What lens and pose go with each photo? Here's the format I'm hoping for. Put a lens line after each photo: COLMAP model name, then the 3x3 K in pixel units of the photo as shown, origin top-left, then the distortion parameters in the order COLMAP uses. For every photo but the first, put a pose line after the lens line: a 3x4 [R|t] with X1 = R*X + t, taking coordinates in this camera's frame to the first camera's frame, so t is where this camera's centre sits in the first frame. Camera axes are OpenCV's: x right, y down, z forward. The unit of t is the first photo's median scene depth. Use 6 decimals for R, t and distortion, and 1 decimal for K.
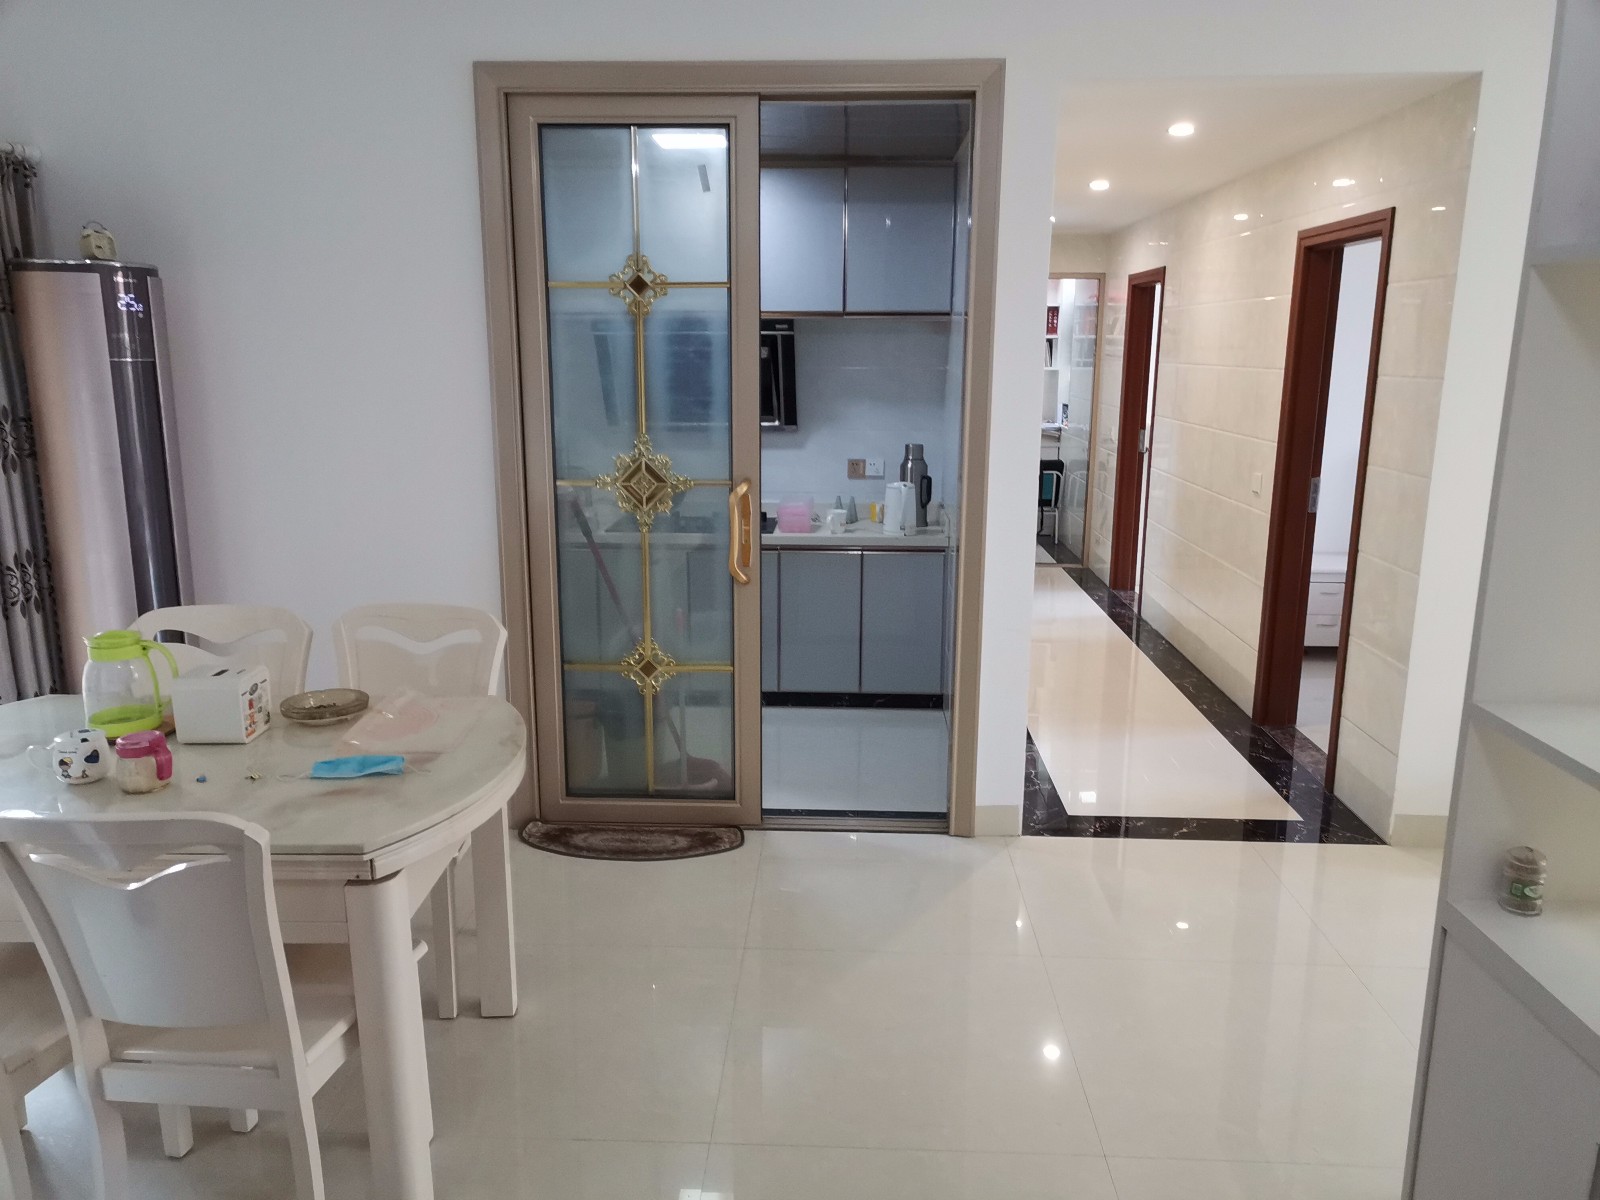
lens RADIAL K [[1196.3, 0, 800.0], [0, 1196.3, 600.0], [0, 0, 1]] dist [0.027992, -0.004947]
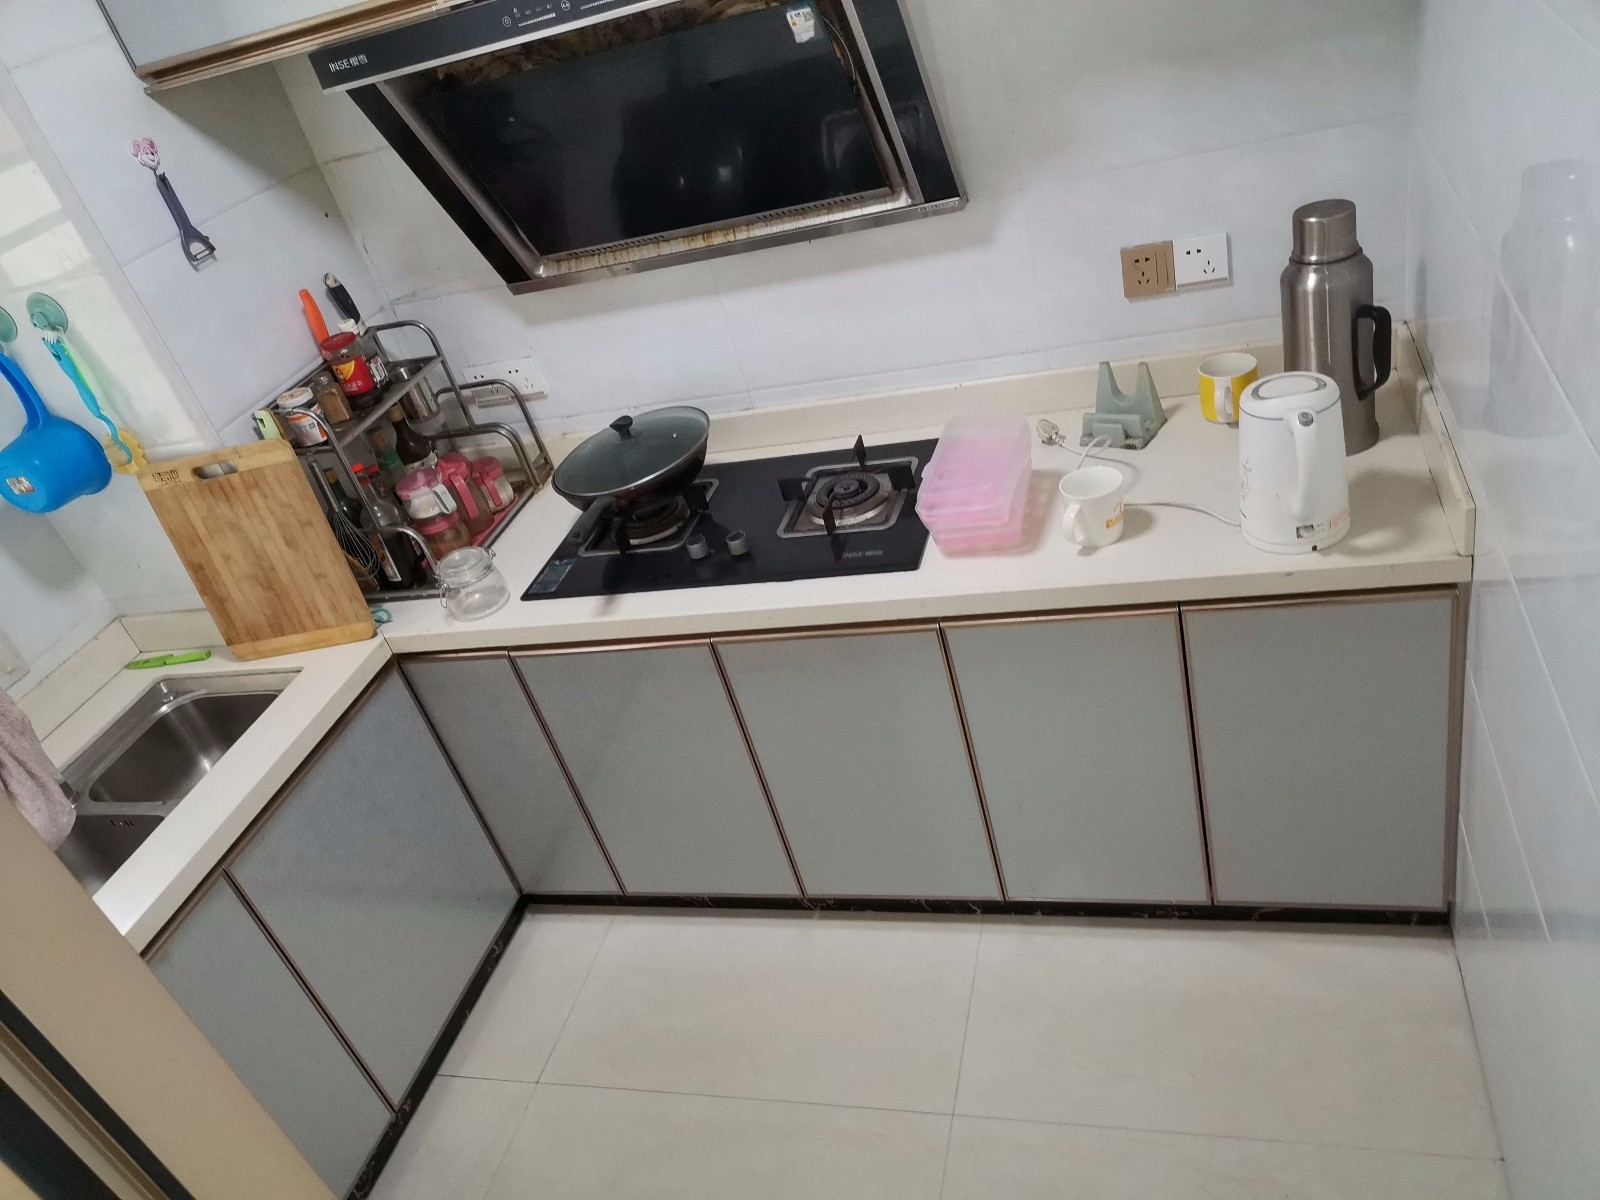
lens RADIAL K [[1196.3, 0, 800.0], [0, 1196.3, 600.0], [0, 0, 1]] dist [0.027992, -0.004947]
pose [[0.943074, -0.099806, -0.317253, 0.058836], [0.211418, 0.916275, 0.340210, -0.180975], [0.256736, -0.387916, 0.885216, 0.676596]]
